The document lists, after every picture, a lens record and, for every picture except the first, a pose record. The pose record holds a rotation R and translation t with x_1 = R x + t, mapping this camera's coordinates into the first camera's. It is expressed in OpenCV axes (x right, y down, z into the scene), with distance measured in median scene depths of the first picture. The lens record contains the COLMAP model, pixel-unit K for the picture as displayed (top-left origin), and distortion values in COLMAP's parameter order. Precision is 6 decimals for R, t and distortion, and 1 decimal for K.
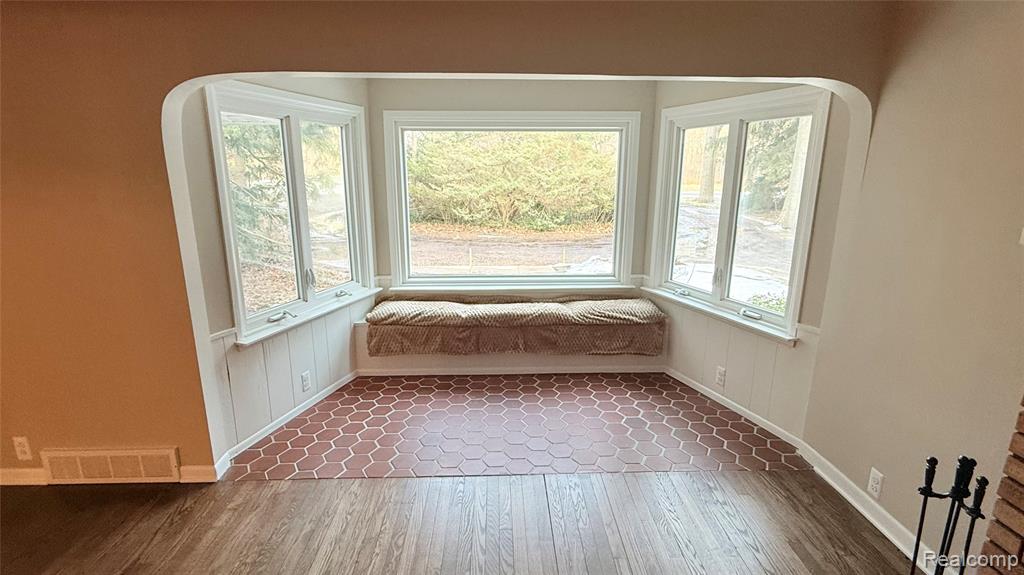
lens RADIAL K [[472.5, 0, 512.0], [0, 472.5, 287.5], [0, 0, 1]] dist [0.001942, 0.000293]
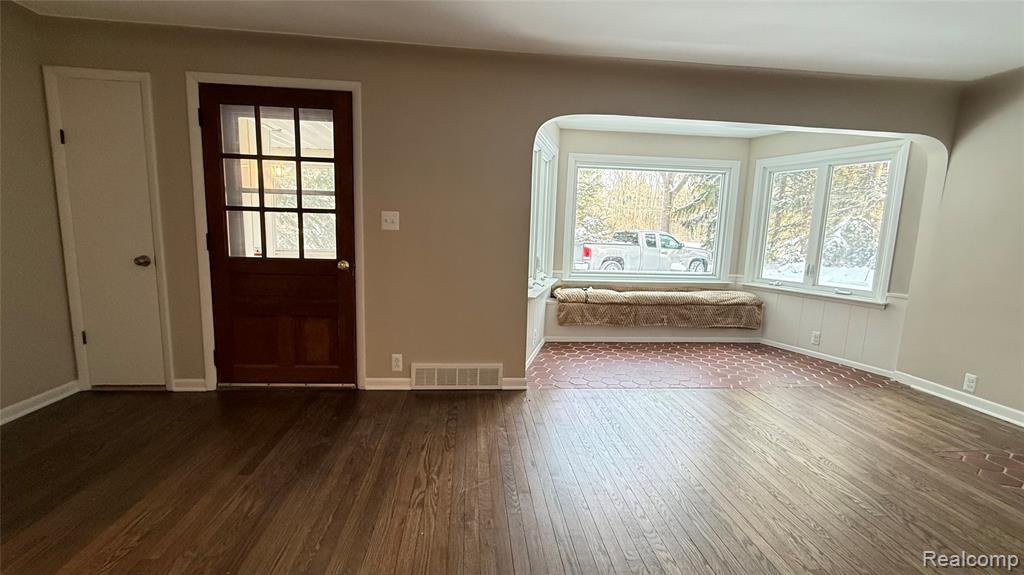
lens RADIAL K [[402.7, 0, 512.0], [0, 402.7, 287.5], [0, 0, 1]] dist [-0.002030, -0.000151]
pose [[0.997669, 0.021250, 0.064849, -0.559178], [-0.014937, 0.995238, -0.096325, 0.163915], [-0.066587, 0.095131, 0.993235, -0.170218]]
